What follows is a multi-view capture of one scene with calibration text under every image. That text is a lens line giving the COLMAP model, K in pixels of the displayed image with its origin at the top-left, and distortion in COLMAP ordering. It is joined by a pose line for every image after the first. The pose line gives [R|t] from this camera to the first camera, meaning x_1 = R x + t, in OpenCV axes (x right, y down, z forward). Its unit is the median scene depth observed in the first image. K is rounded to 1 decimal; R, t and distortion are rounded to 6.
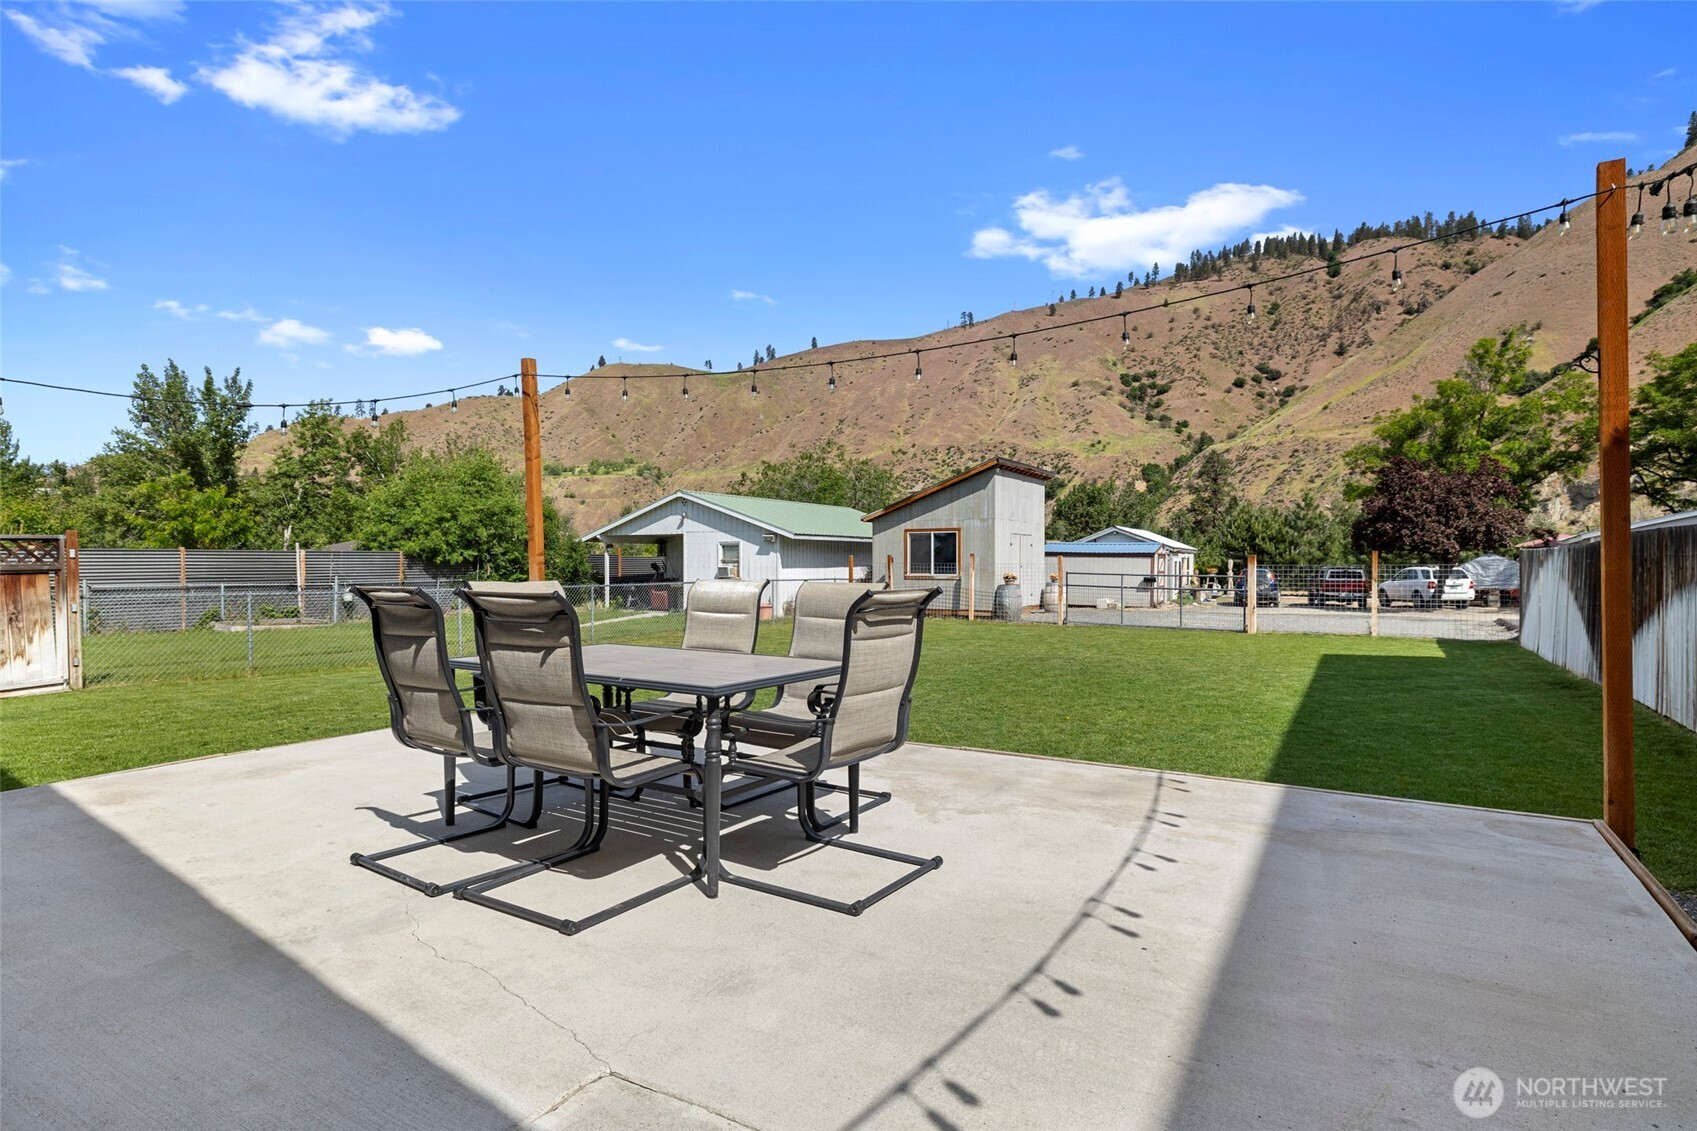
lens RADIAL K [[890.4, 0, 838.1], [0, 890.4, 573.4], [0, 0, 1]] dist [-0.014167, 0.008710]
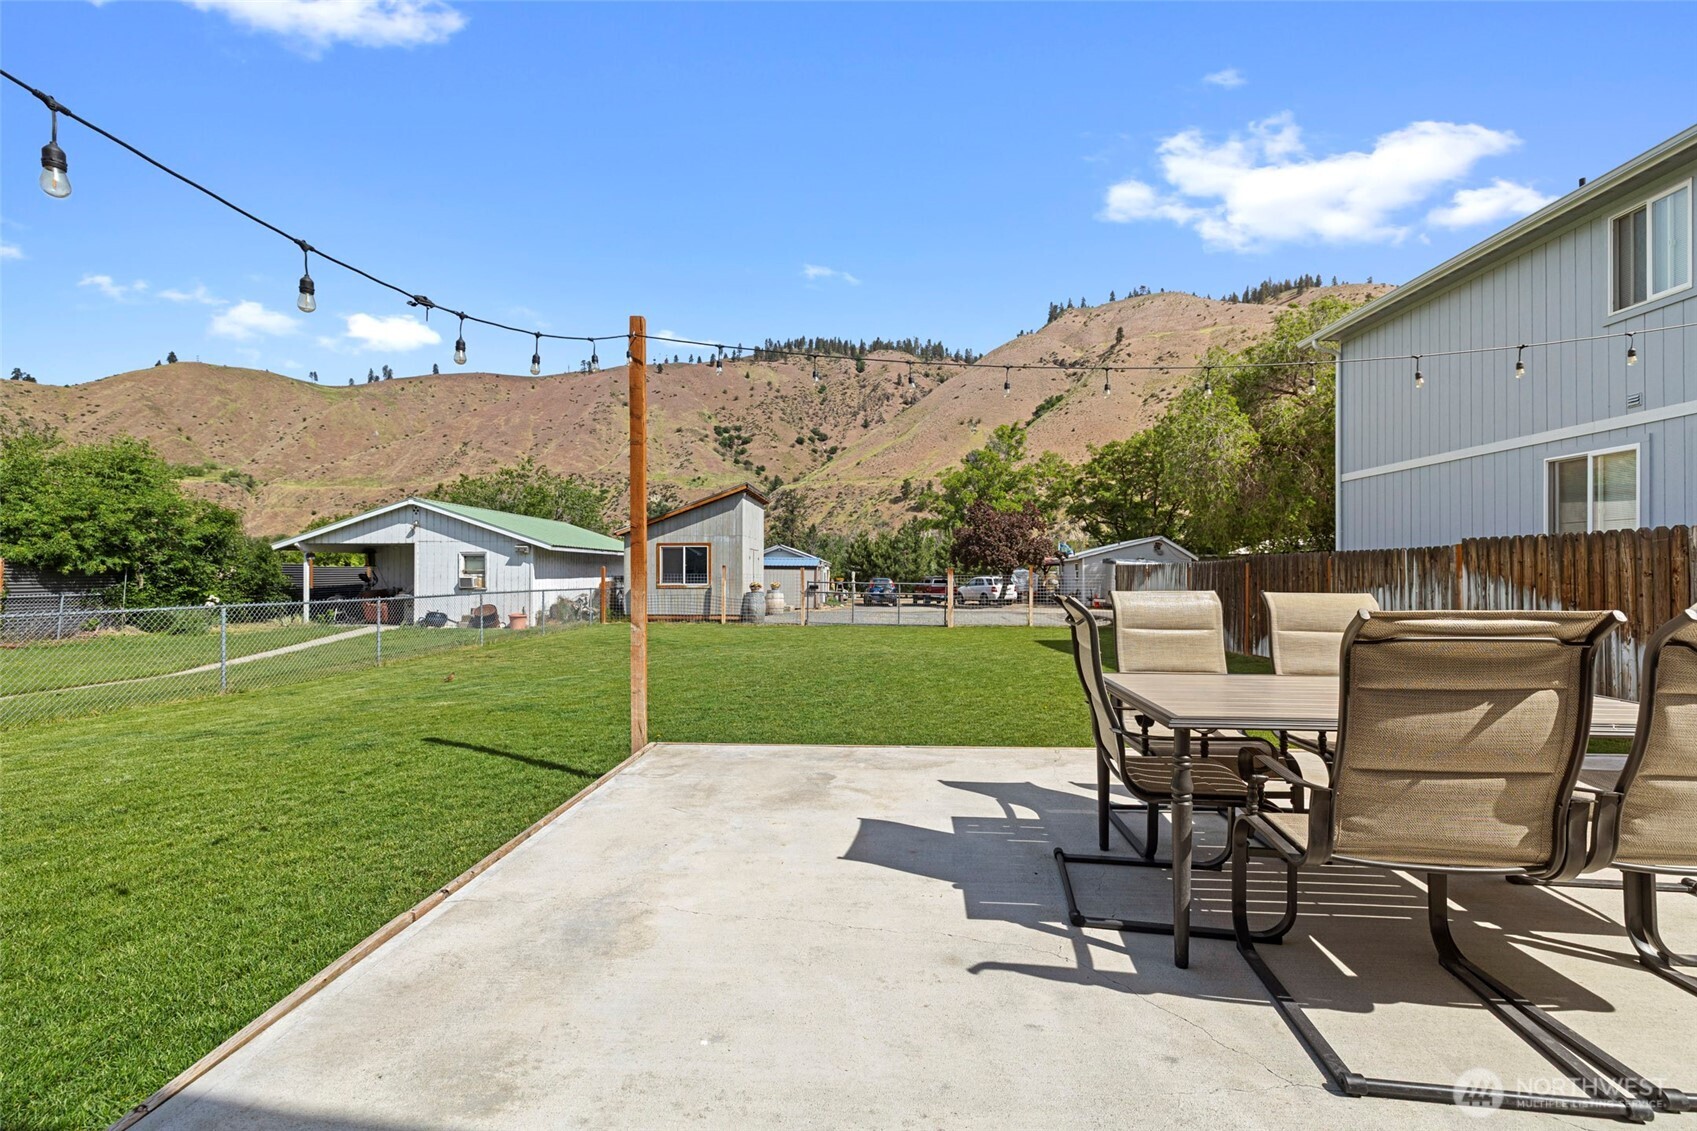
lens RADIAL K [[718.7, 0, 849.5], [0, 718.7, 569.8], [0, 0, 1]] dist [0.000042, -0.000175]
pose [[0.877650, 0.002952, 0.479293, -0.087233], [0.005445, 0.999855, -0.016128, -0.000478], [-0.479271, 0.016764, 0.877507, 0.061846]]
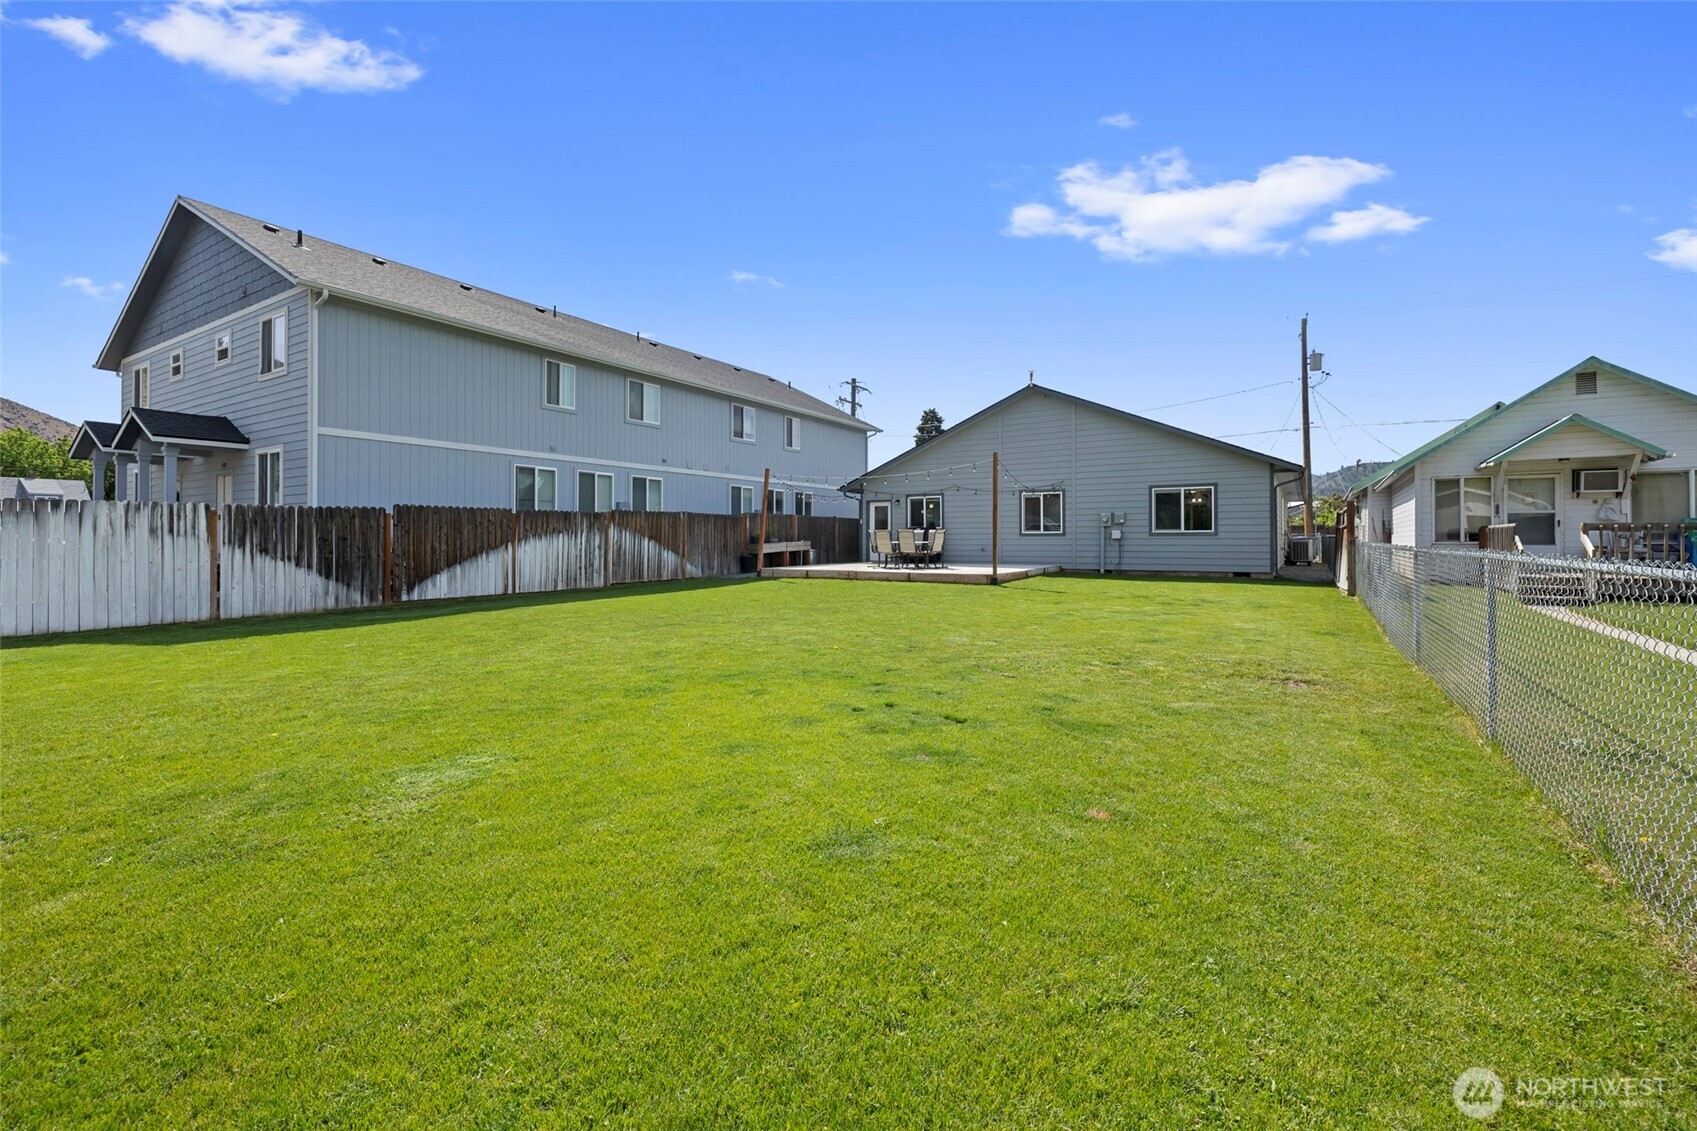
lens RADIAL K [[718.7, 0, 847.9], [0, 718.7, 545.3], [0, 0, 1]] dist [0.000042, -0.000175]
pose [[-0.999909, 0.001960, 0.013385, 0.016209], [0.002259, 0.999747, 0.022395, 0.000527], [-0.013337, 0.022423, -0.999660, 0.589532]]
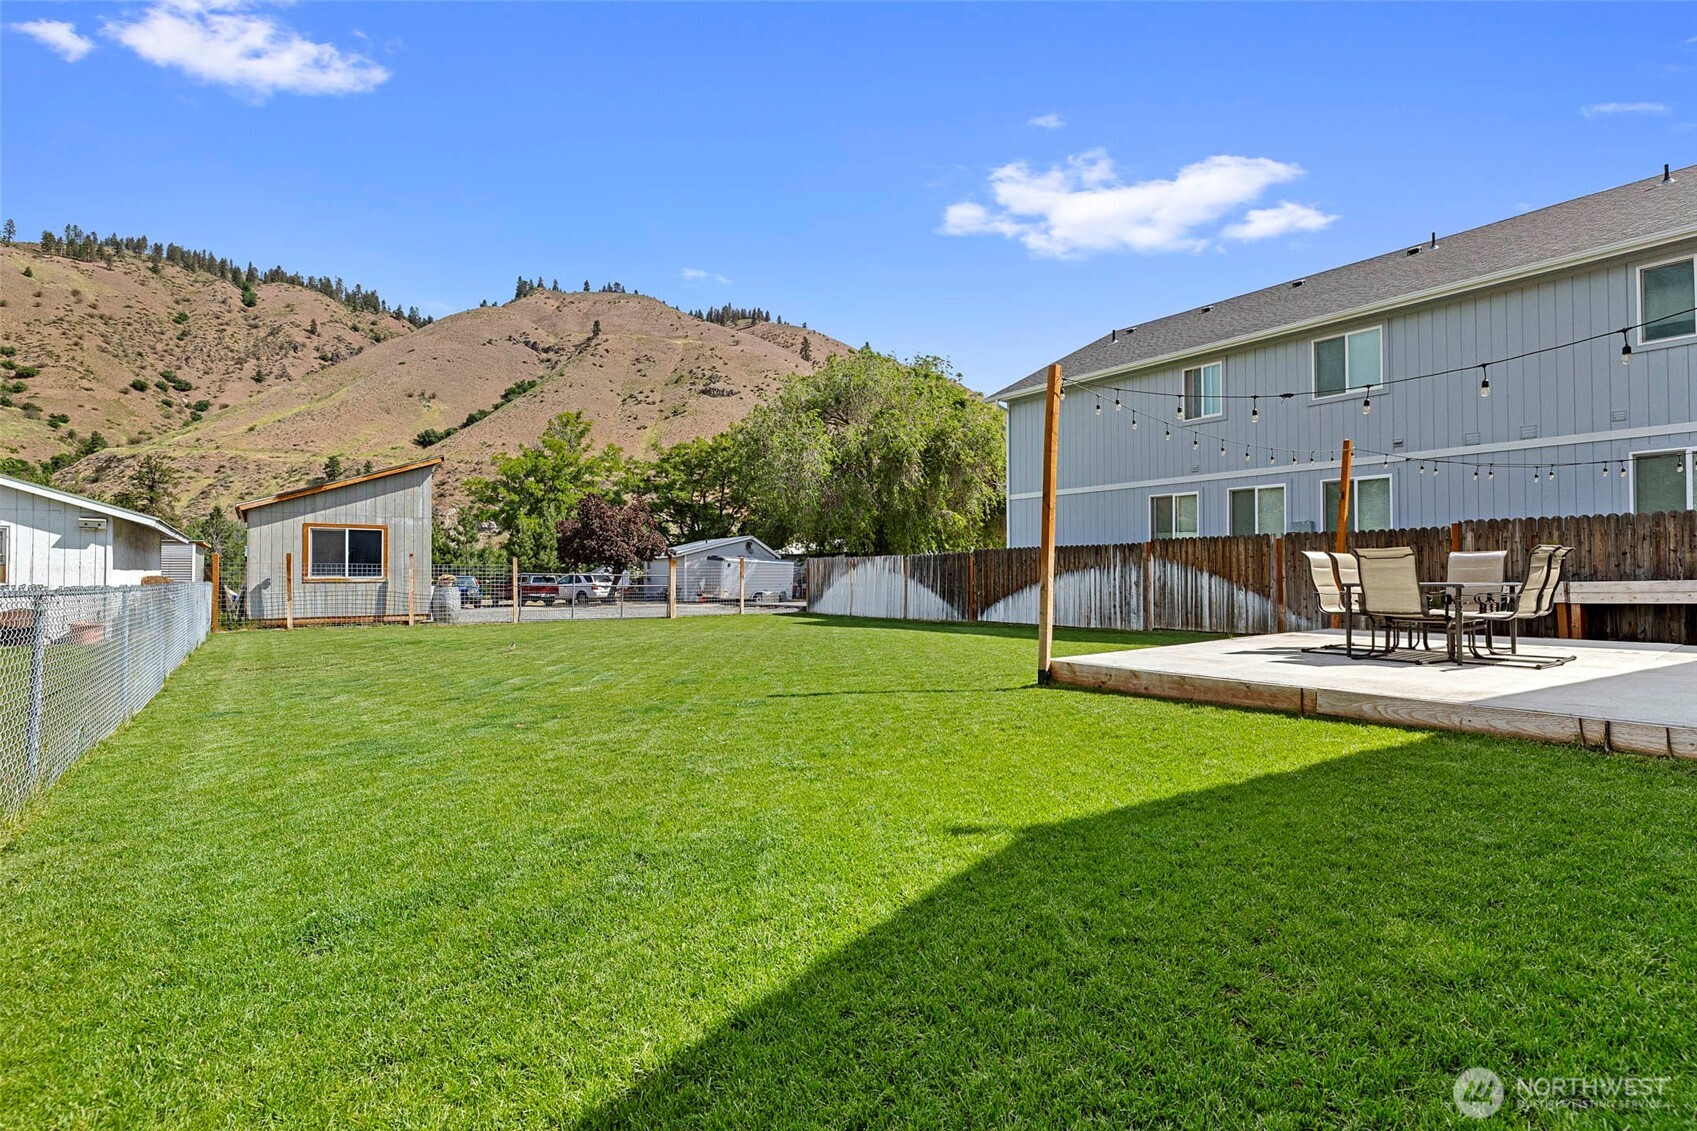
lens RADIAL K [[764.9, 0, 850.0], [0, 764.9, 562.2], [0, 0, 1]] dist [-0.010700, 0.003723]
pose [[0.364154, 0.015648, 0.931207, -0.245964], [0.014479, 0.999643, -0.022460, 0.006459], [-0.931226, 0.021662, 0.363797, 0.159096]]
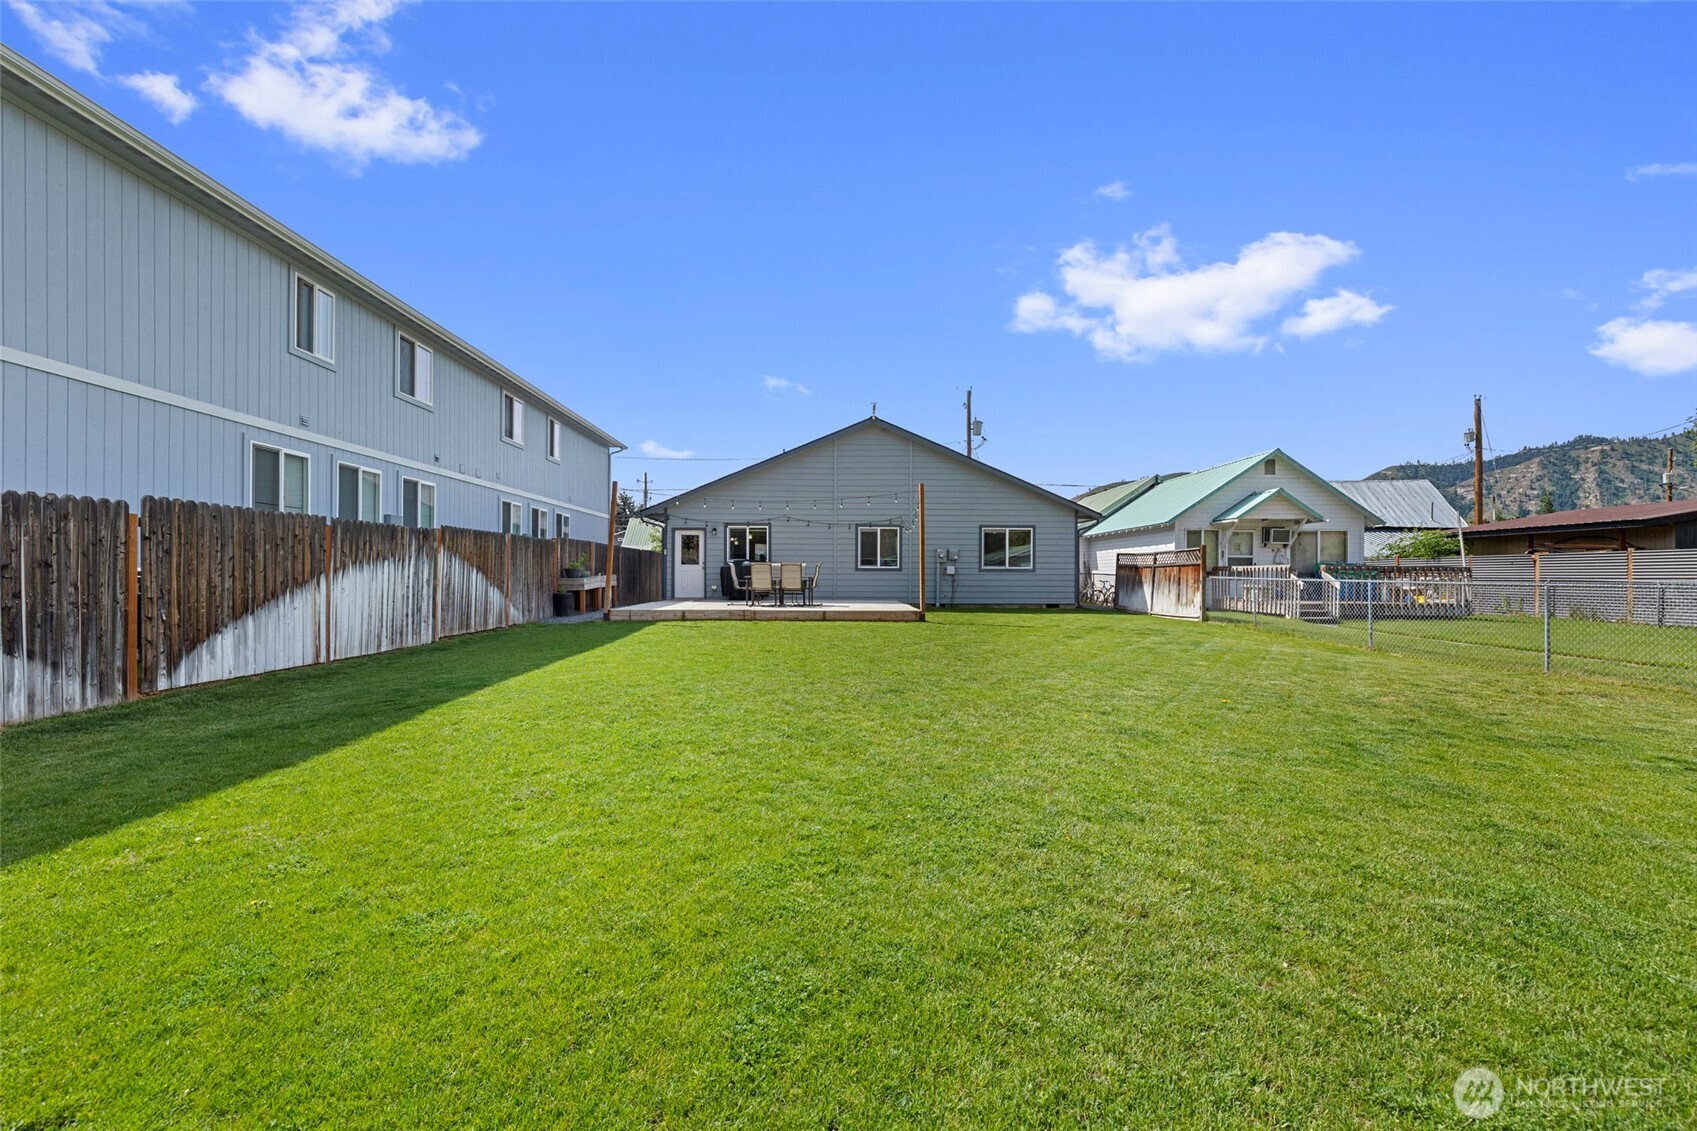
lens RADIAL K [[718.7, 0, 853.7], [0, 718.7, 575.7], [0, 0, 1]] dist [0.000042, -0.000175]
pose [[-0.833996, -0.002559, -0.551765, 0.185499], [-0.011512, 0.999852, 0.012762, 0.002833], [0.551650, 0.016995, -0.833902, 0.485901]]
